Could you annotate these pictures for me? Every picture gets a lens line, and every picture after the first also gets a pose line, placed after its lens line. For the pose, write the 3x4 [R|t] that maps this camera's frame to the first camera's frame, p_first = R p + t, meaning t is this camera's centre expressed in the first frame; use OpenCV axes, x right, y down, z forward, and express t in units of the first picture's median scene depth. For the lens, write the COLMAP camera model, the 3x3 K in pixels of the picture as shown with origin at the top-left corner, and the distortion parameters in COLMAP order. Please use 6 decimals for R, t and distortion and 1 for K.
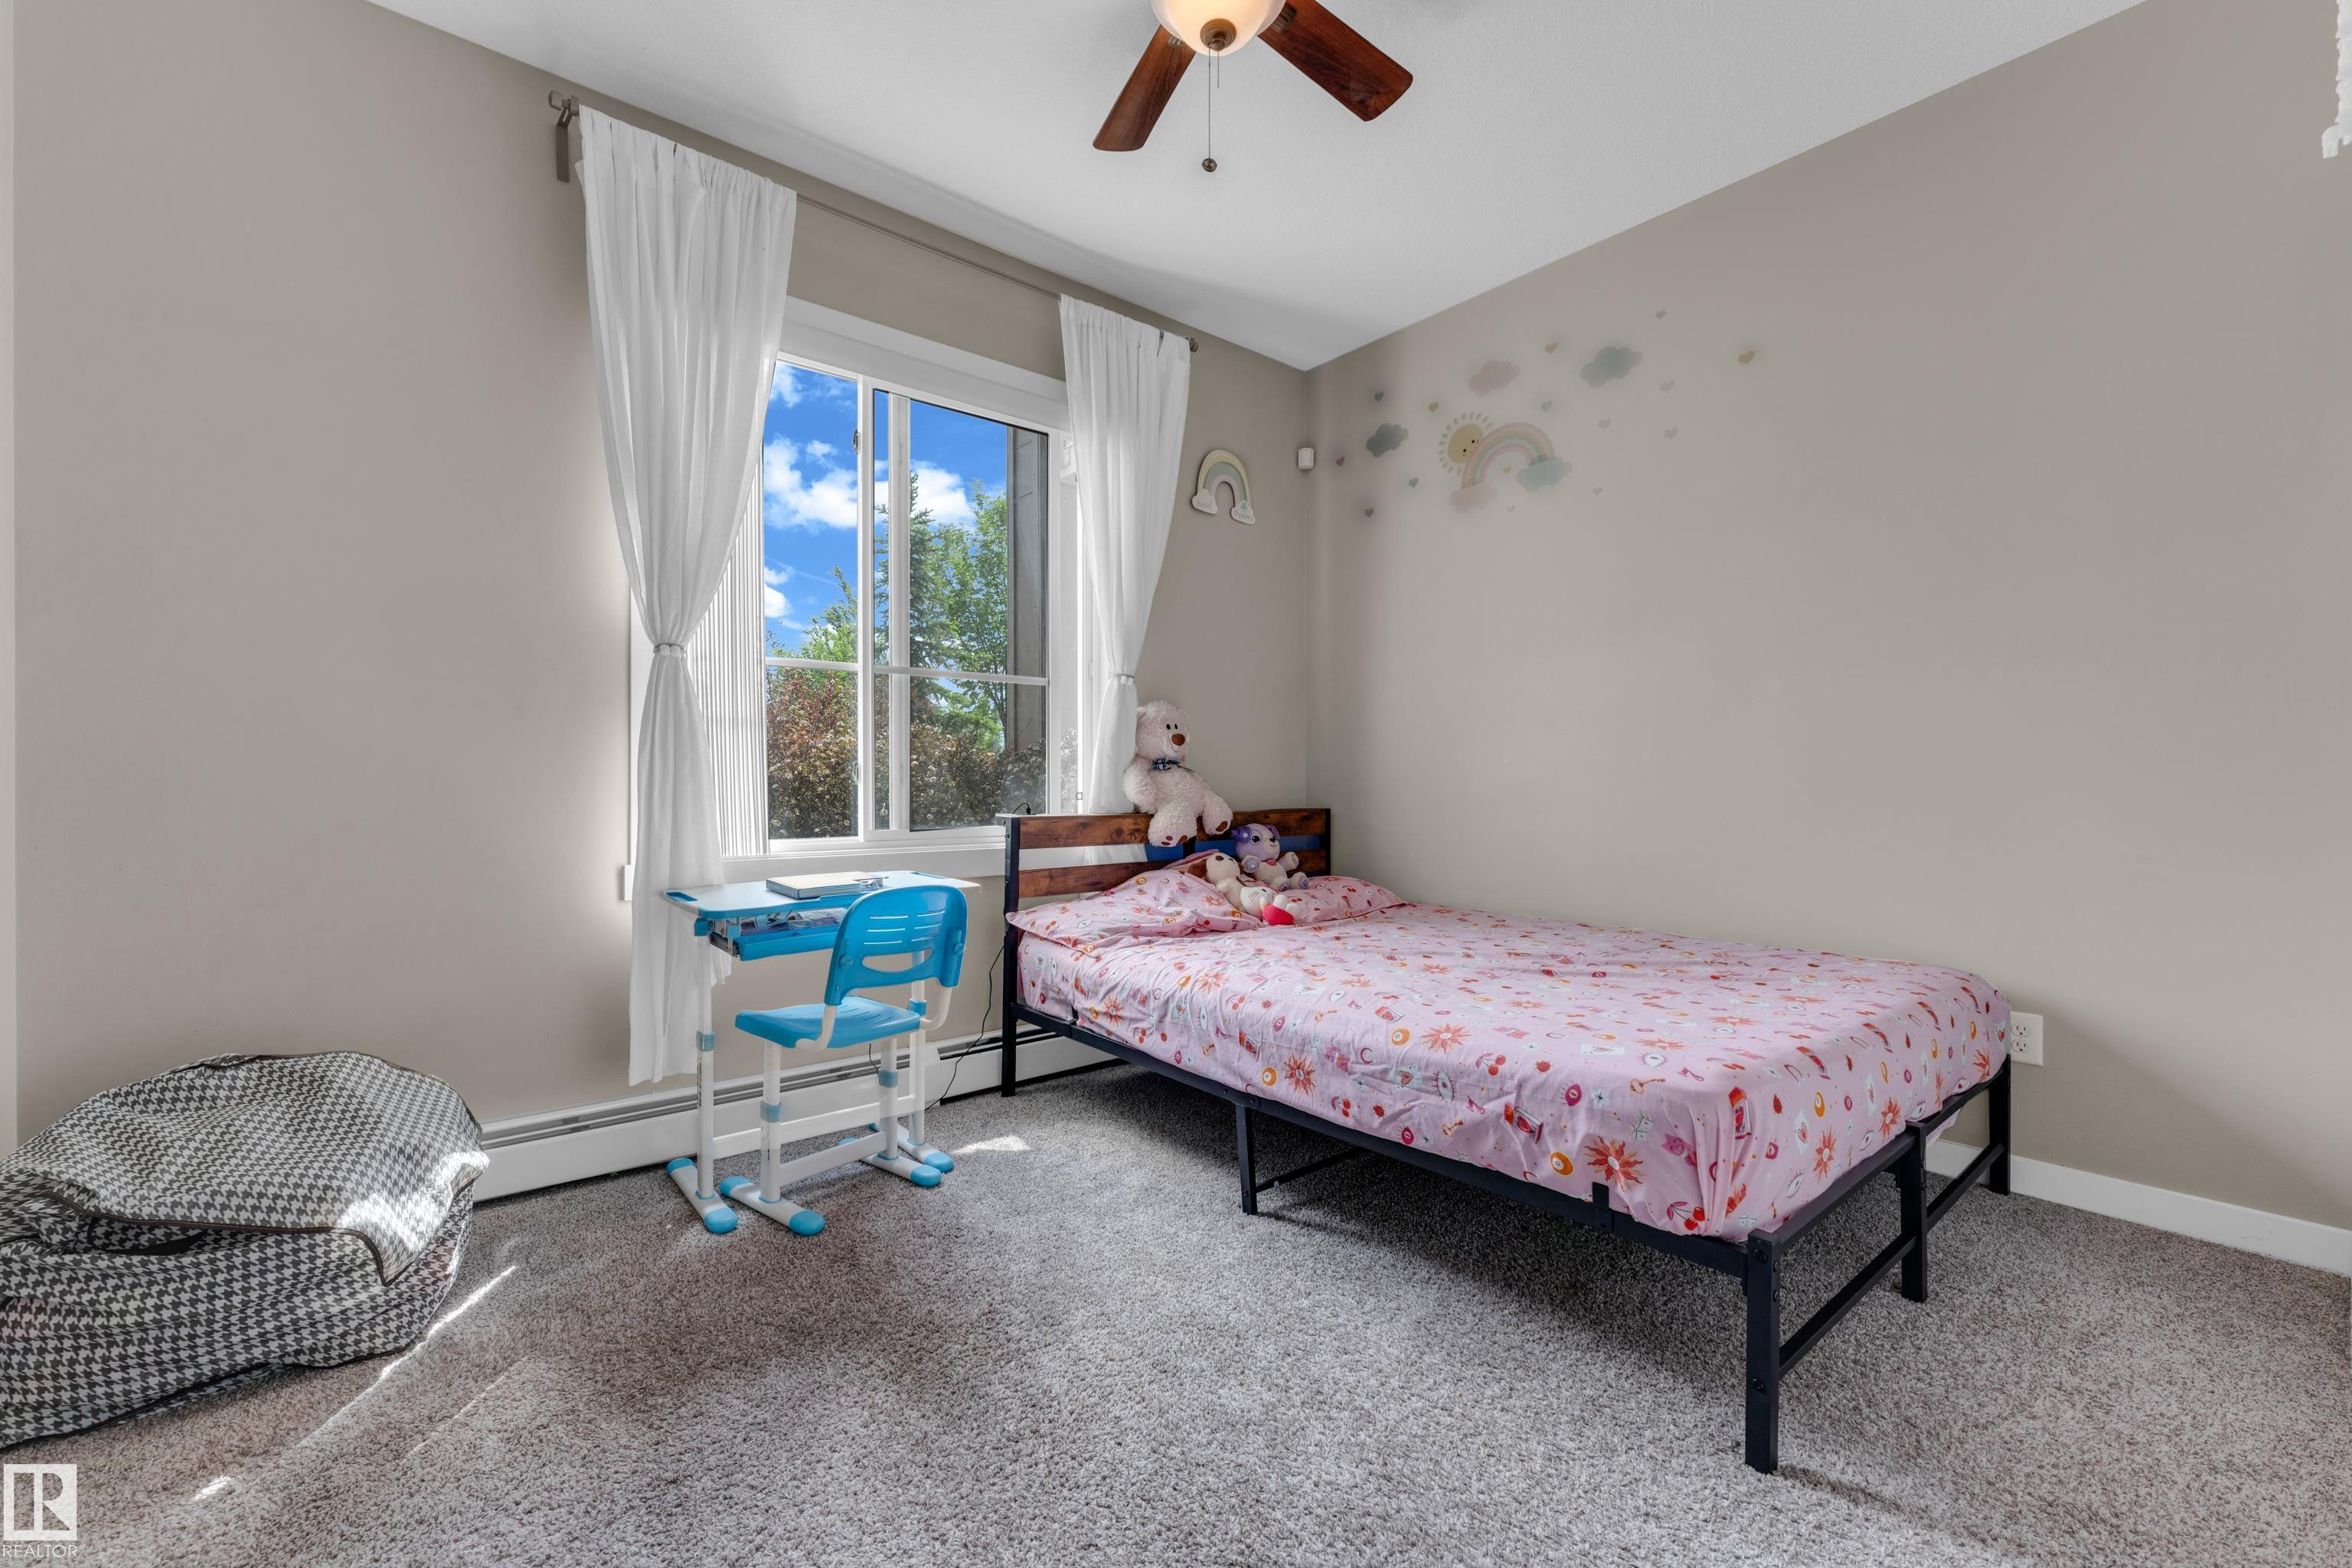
lens RADIAL K [[956.1, 0, 1176.0], [0, 956.1, 784.0], [0, 0, 1]] dist [0.011775, 0.000145]
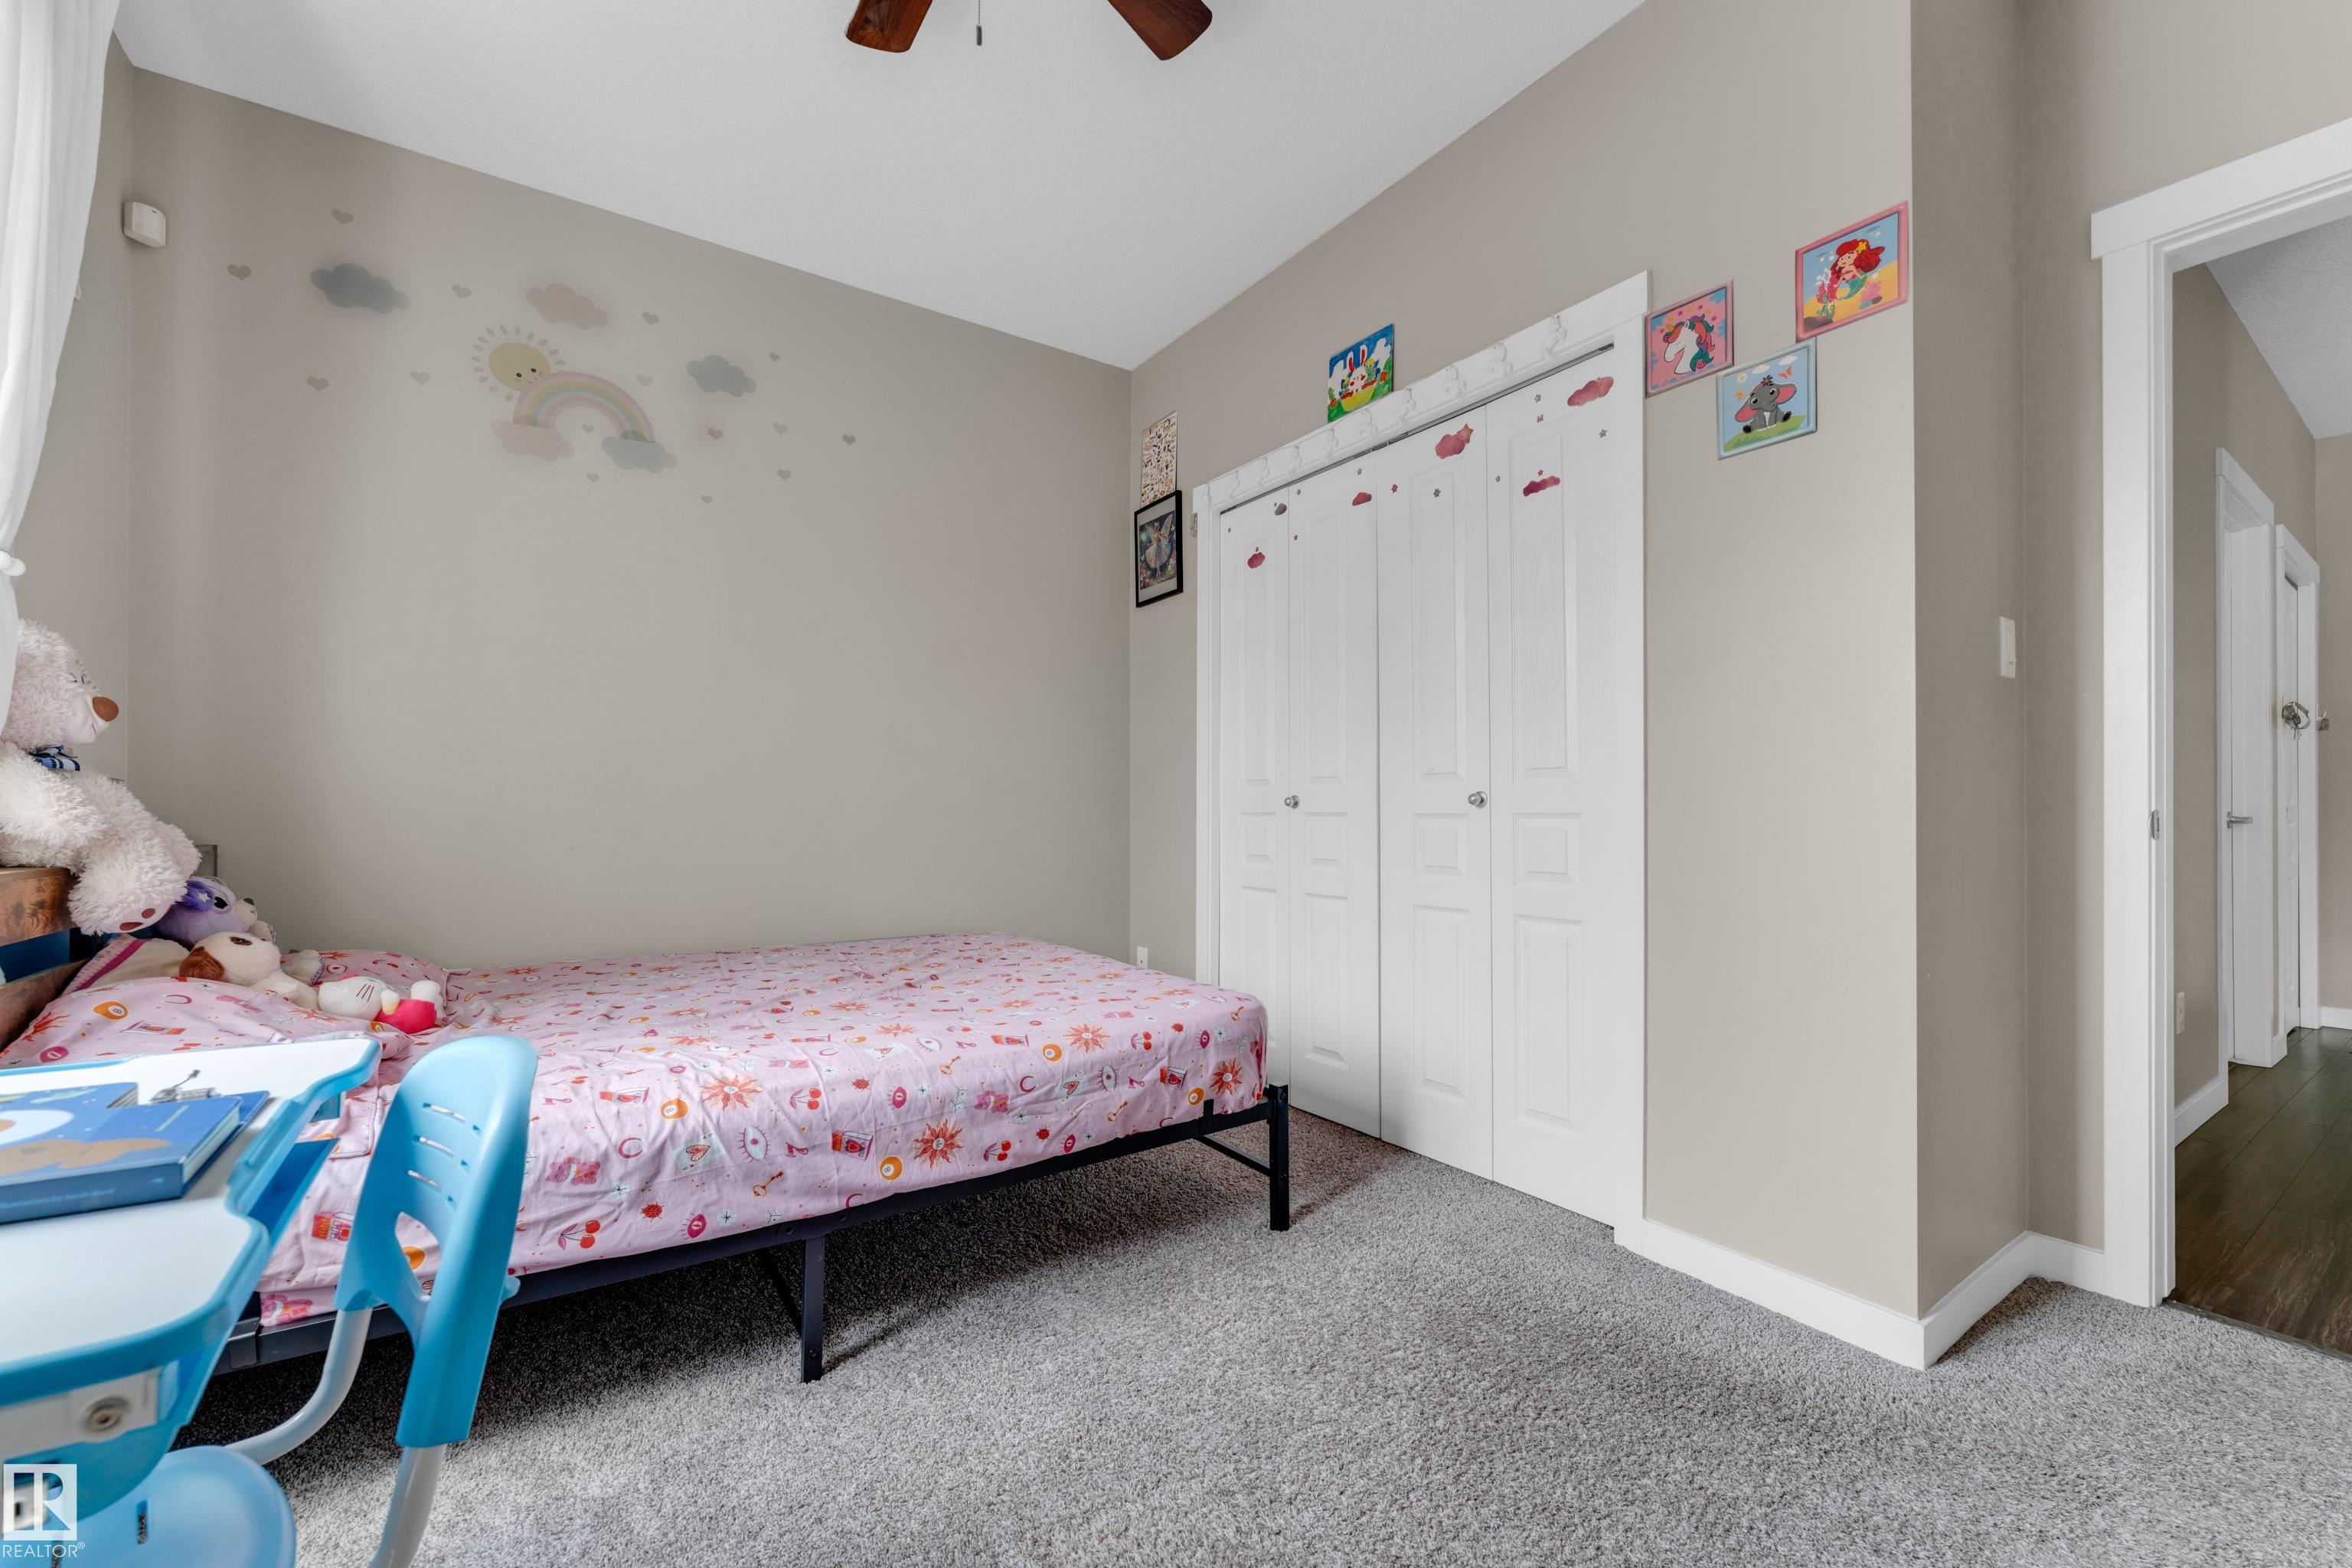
lens RADIAL K [[933.2, 0, 1119.5], [0, 933.2, 798.6], [0, 0, 1]] dist [0.000237, 0.000115]
pose [[0.127054, 0.009157, 0.991854, -0.667686], [-0.000981, 0.999958, -0.009106, 0.004114], [-0.991895, 0.000184, 0.127057, 0.727443]]
